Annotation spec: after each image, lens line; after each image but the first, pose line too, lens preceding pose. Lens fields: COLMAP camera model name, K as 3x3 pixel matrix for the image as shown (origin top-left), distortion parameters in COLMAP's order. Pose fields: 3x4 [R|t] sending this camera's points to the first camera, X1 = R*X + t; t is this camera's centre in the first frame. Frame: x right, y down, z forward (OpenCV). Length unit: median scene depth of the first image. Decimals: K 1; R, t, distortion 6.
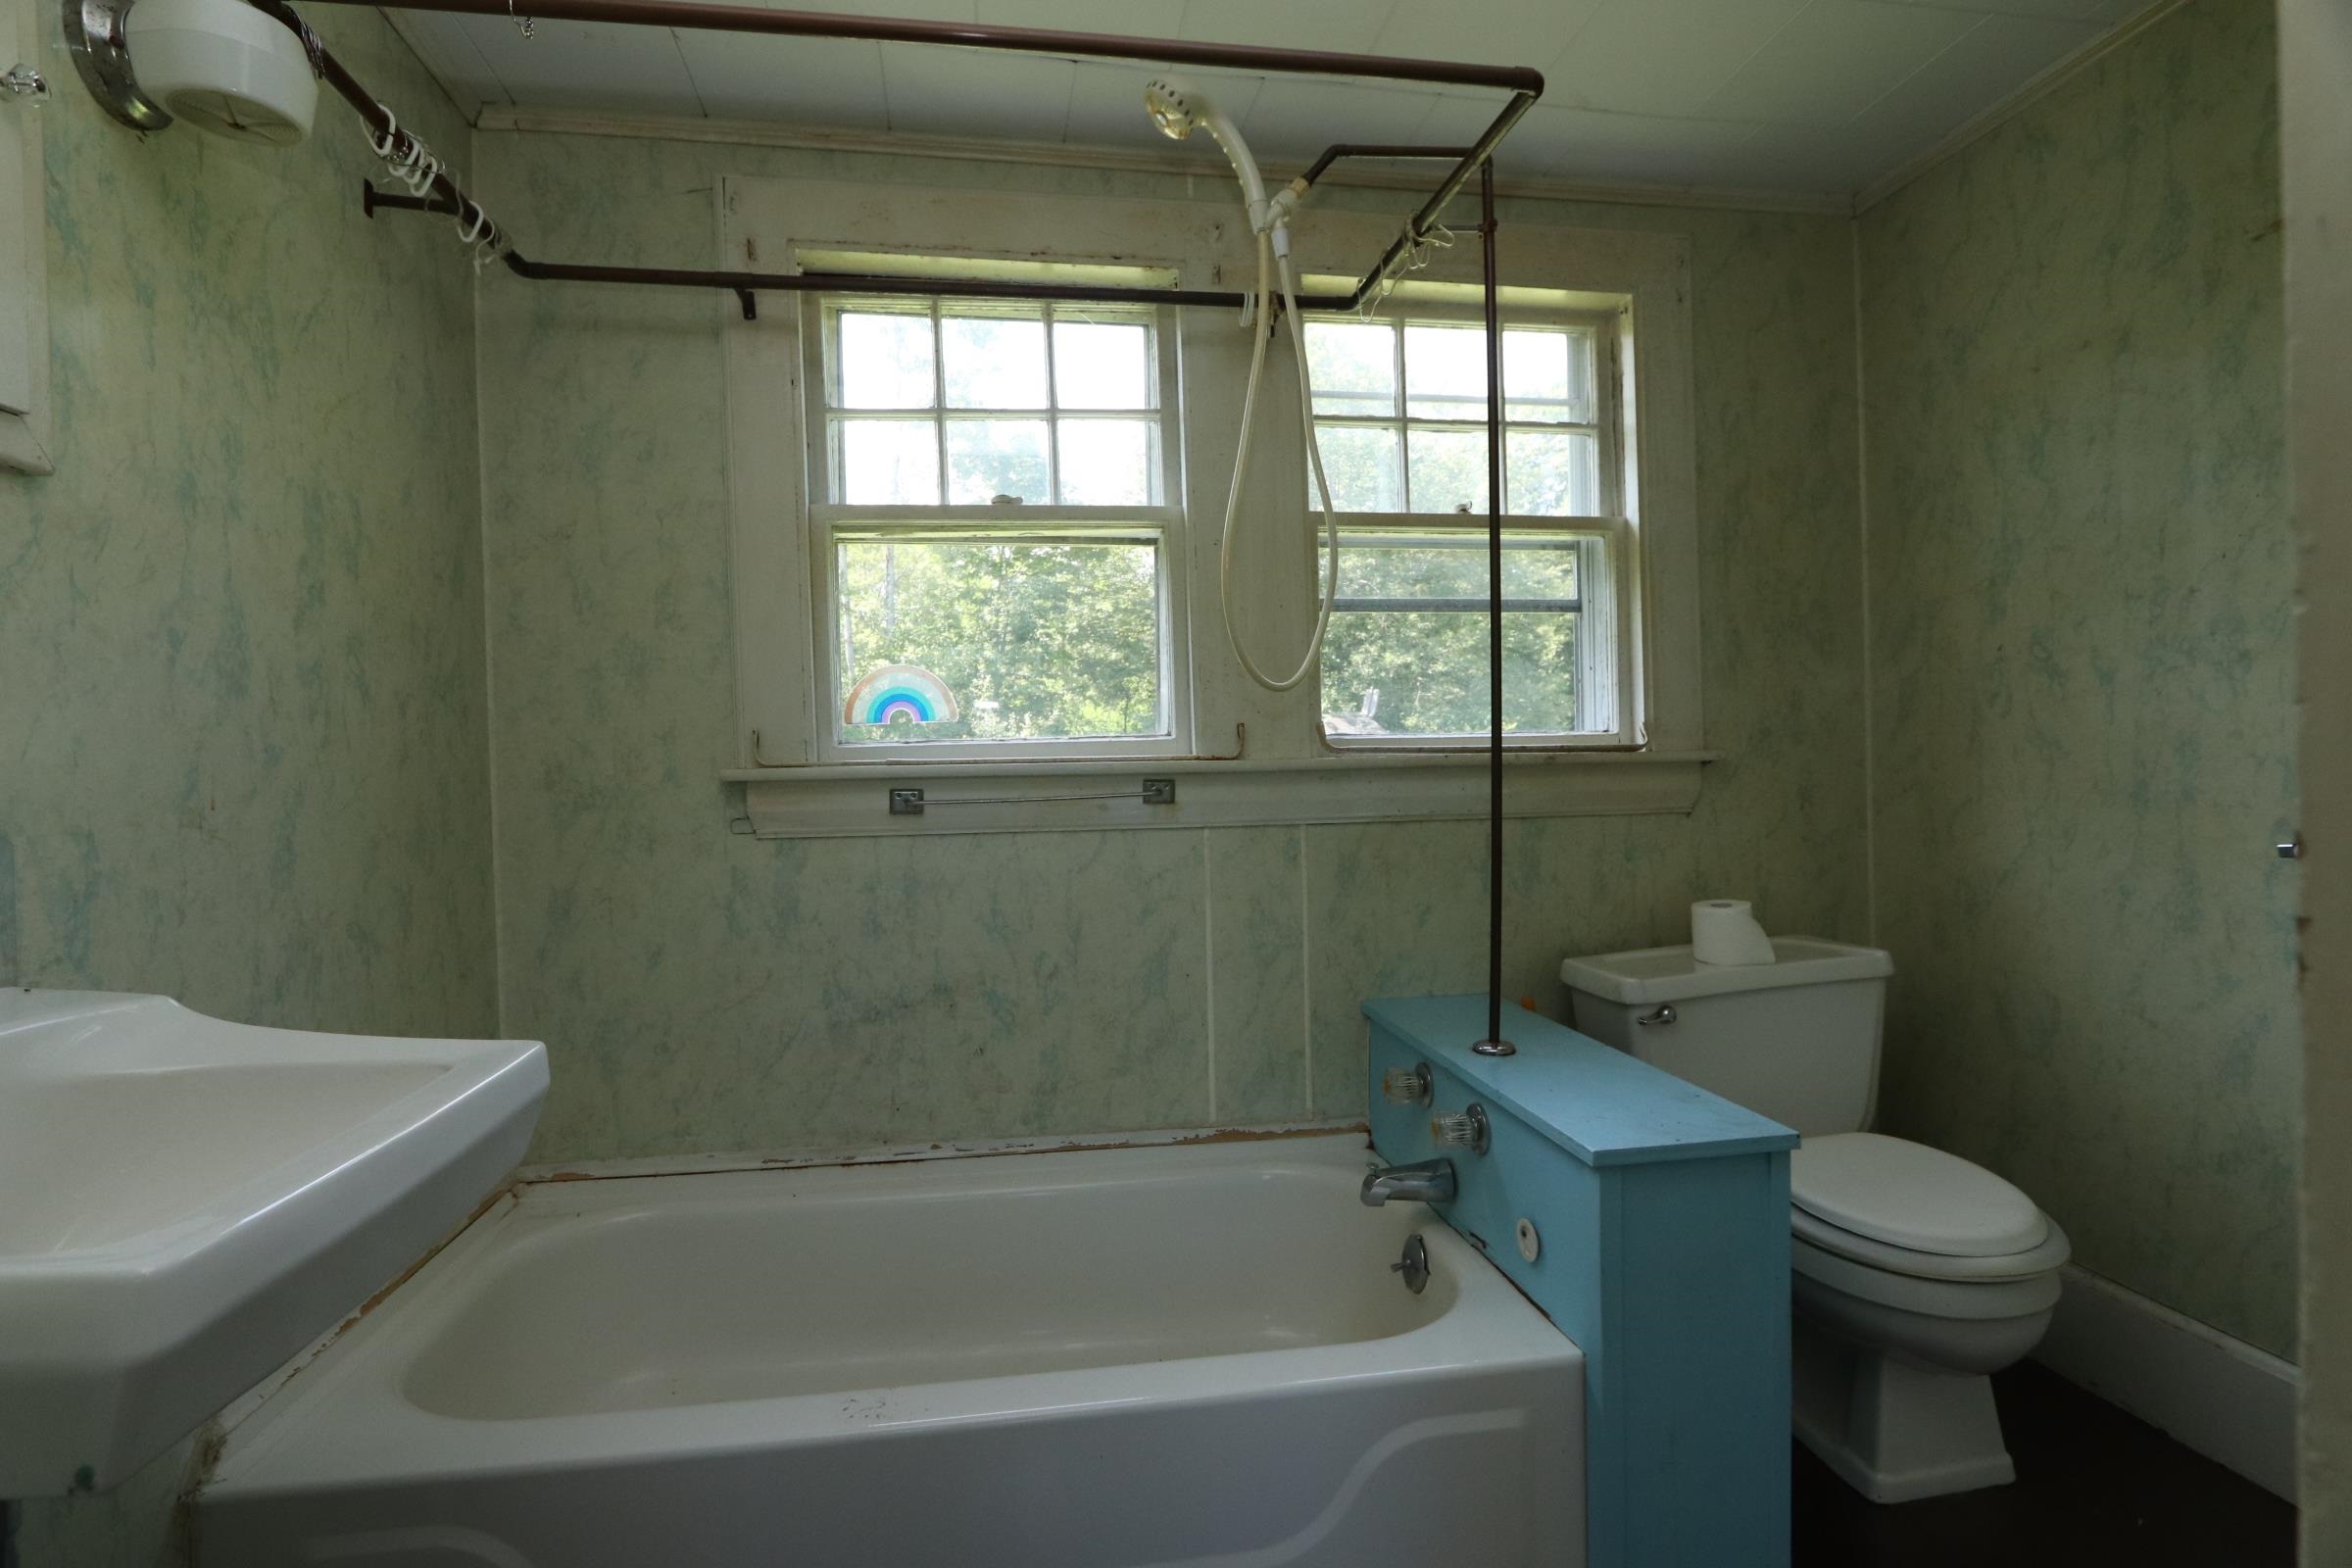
lens RADIAL K [[1074.5, 0, 1158.1], [0, 1074.5, 785.5], [0, 0, 1]] dist [-0.018728, 0.003388]
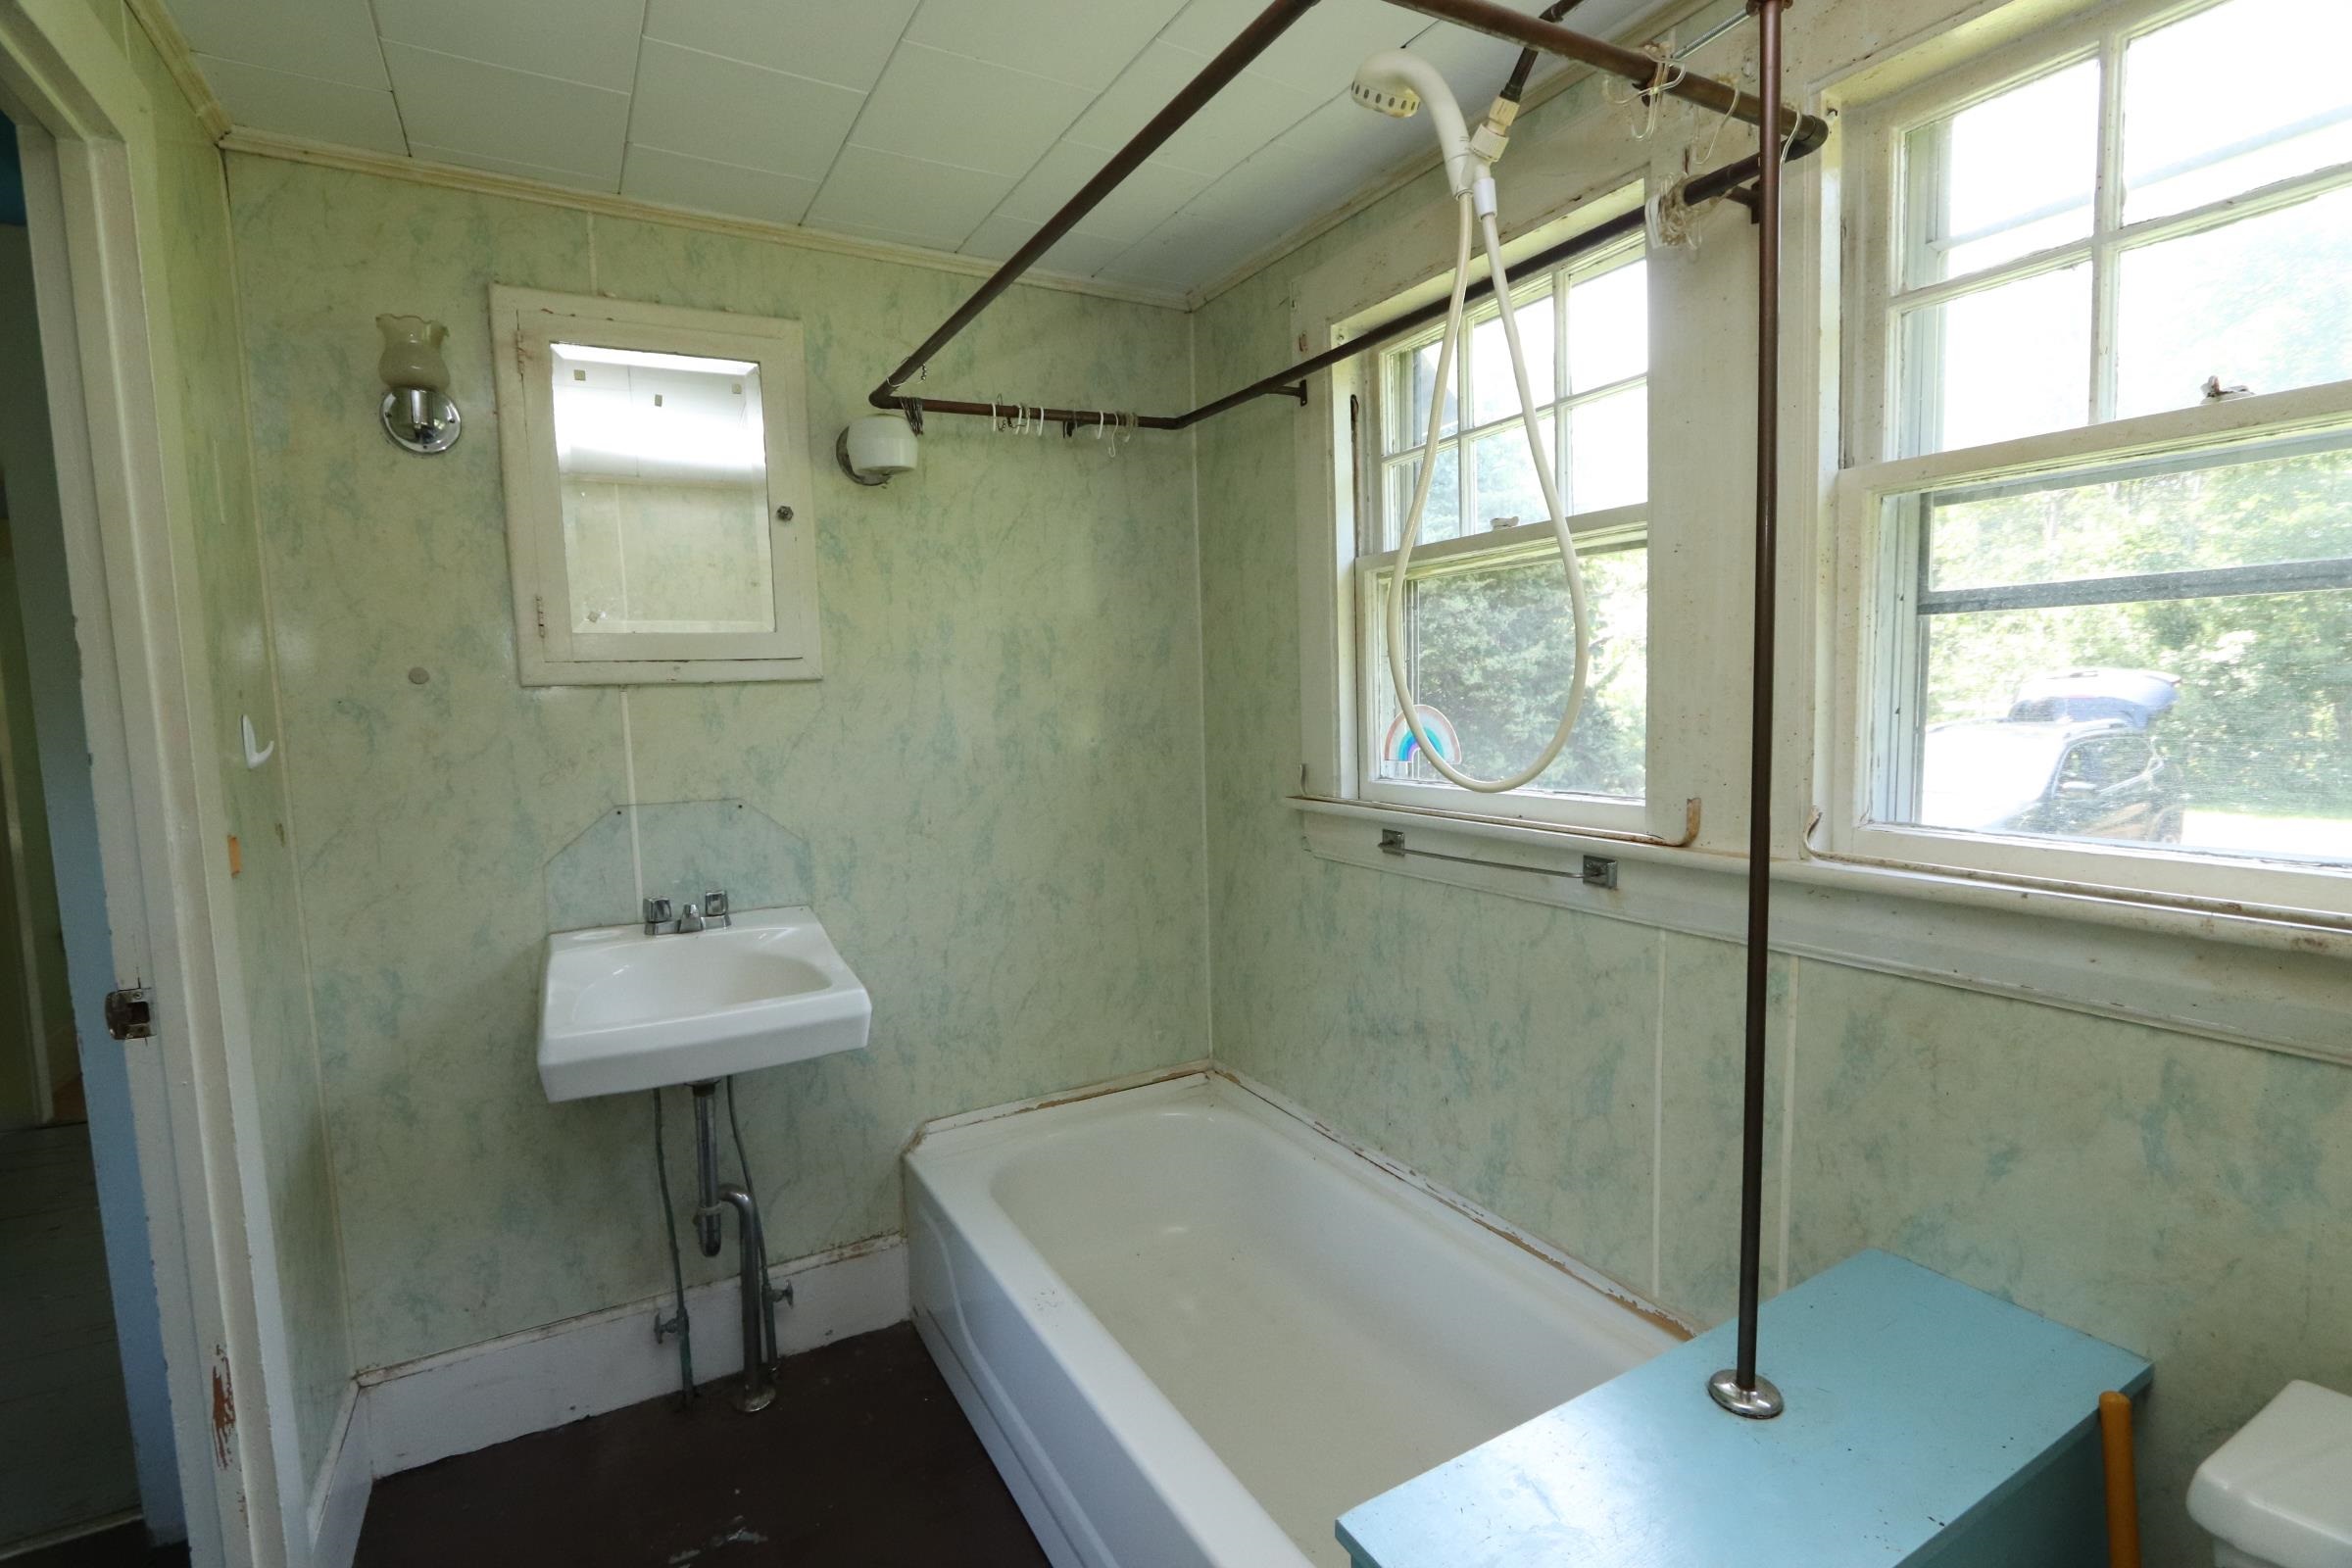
lens RADIAL K [[1074.5, 0, 1159.3], [0, 1074.5, 785.1], [0, 0, 1]] dist [-0.018728, 0.003388]
pose [[0.354149, 0.096861, -0.930159, 0.660728], [0.005811, 0.994375, 0.105761, -0.154853], [0.935171, -0.042861, 0.351594, 0.435286]]
